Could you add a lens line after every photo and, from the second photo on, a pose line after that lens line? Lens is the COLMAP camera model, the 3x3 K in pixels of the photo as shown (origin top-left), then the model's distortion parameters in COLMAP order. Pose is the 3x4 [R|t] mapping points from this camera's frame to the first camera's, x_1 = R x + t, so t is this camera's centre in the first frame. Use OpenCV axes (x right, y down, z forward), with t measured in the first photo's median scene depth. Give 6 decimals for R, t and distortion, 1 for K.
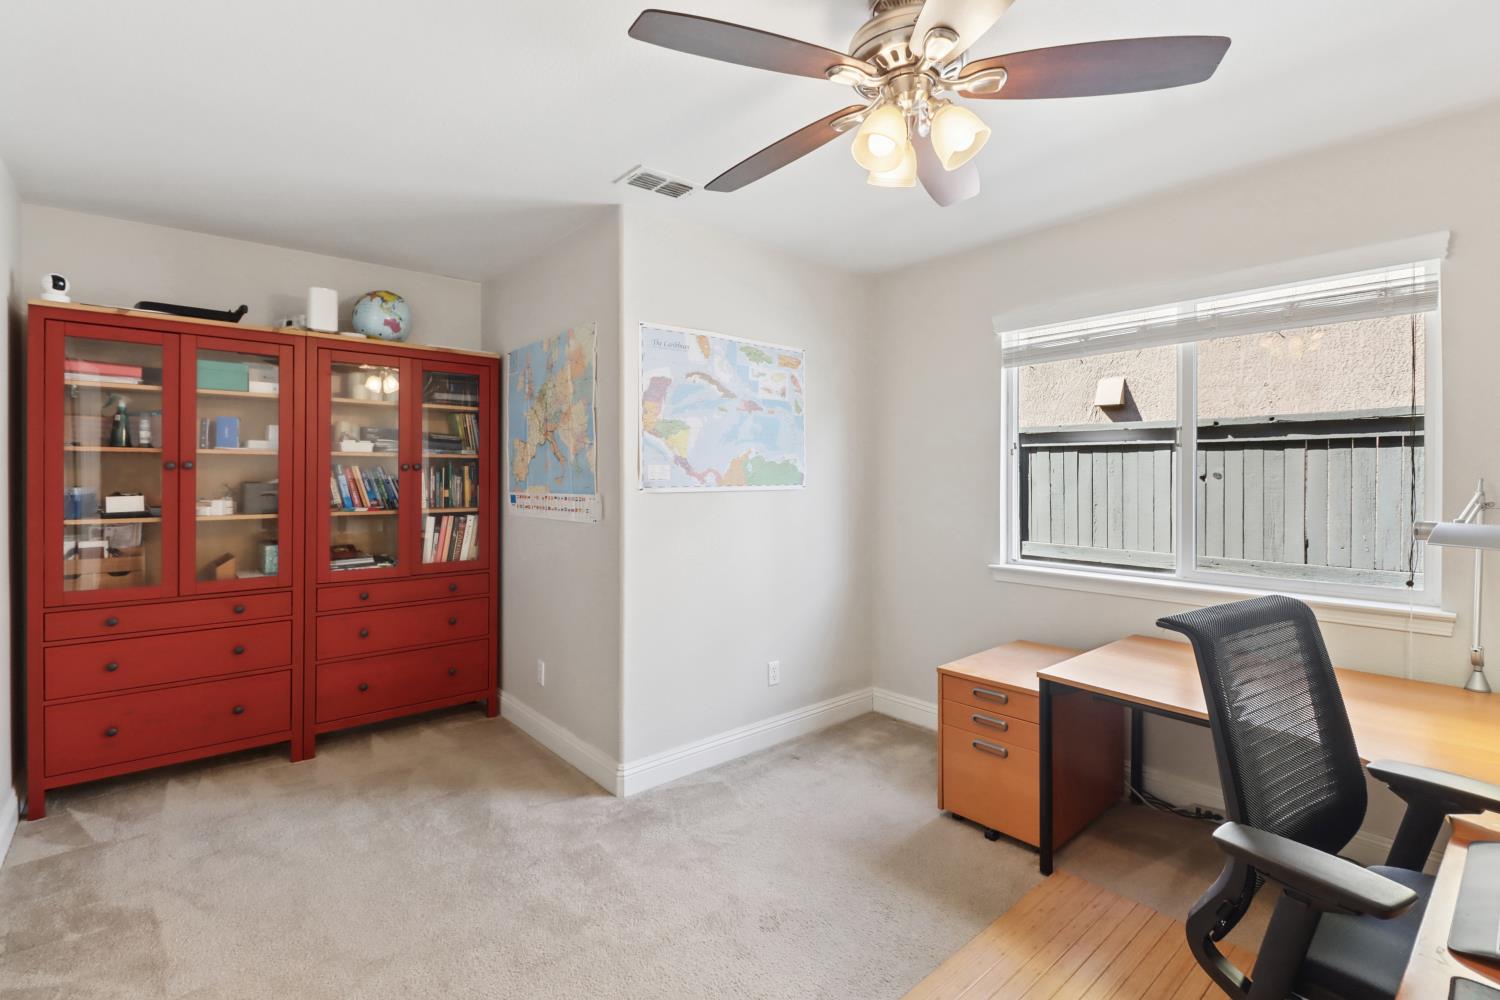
lens RADIAL K [[707.5, 0, 755.6], [0, 707.5, 488.9], [0, 0, 1]] dist [0.026714, -0.000571]
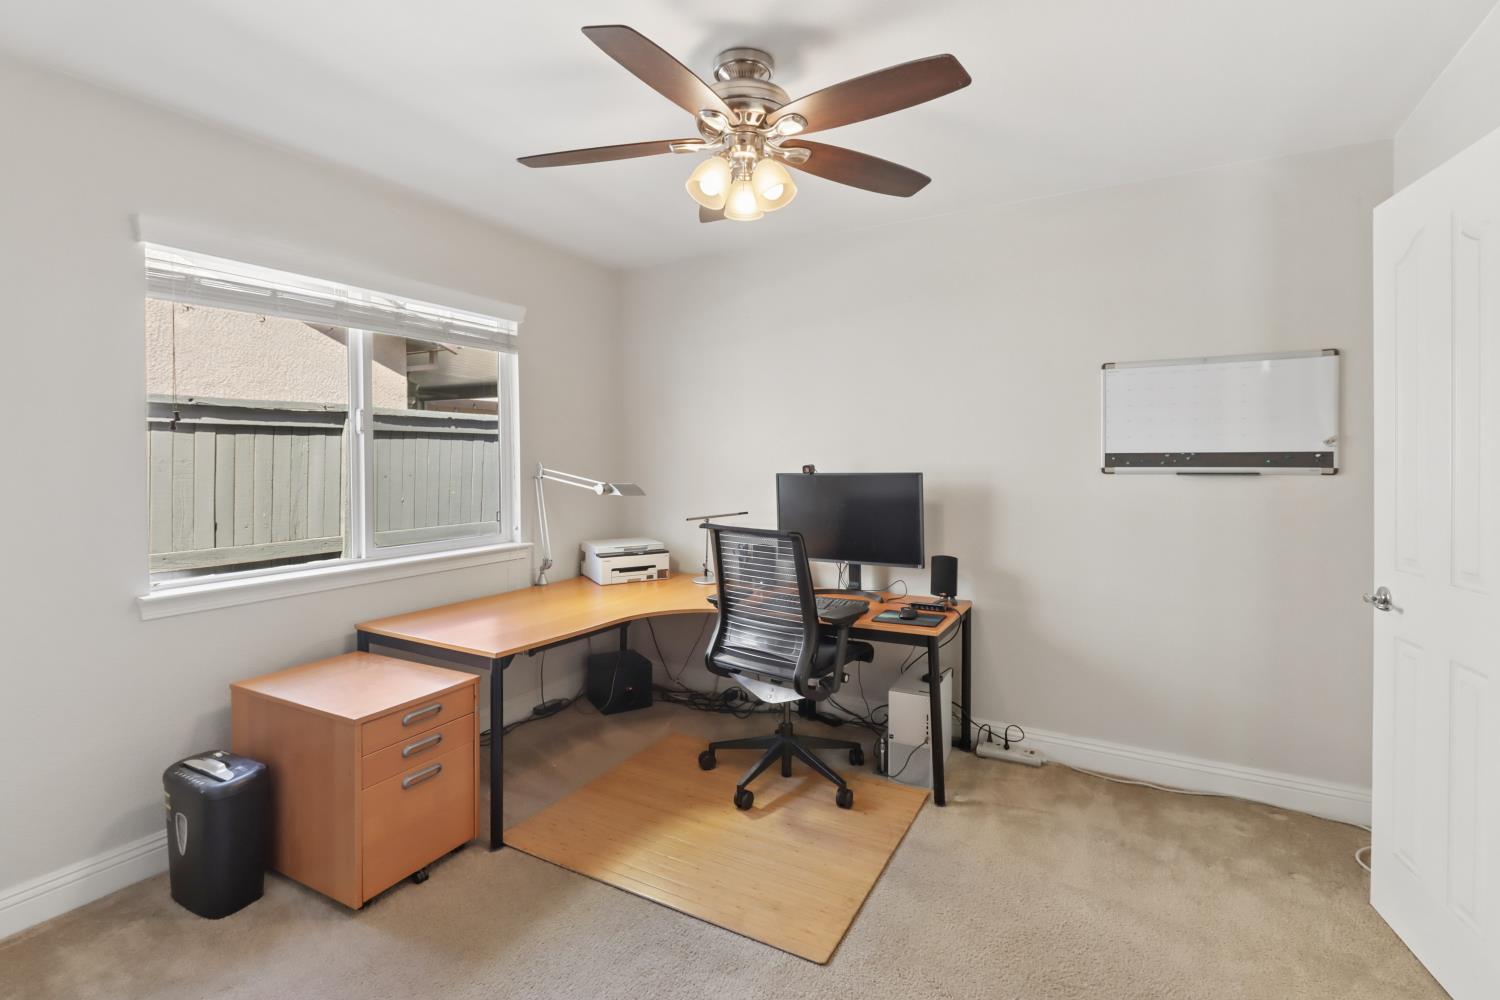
lens RADIAL K [[690.2, 0, 750.1], [0, 690.2, 474.1], [0, 0, 1]] dist [0.018502, -0.012900]
pose [[-0.348161, -0.021161, 0.937196, -0.446998], [0.016342, 0.999456, 0.028637, -0.014870], [-0.937292, 0.025286, -0.347626, 0.691590]]
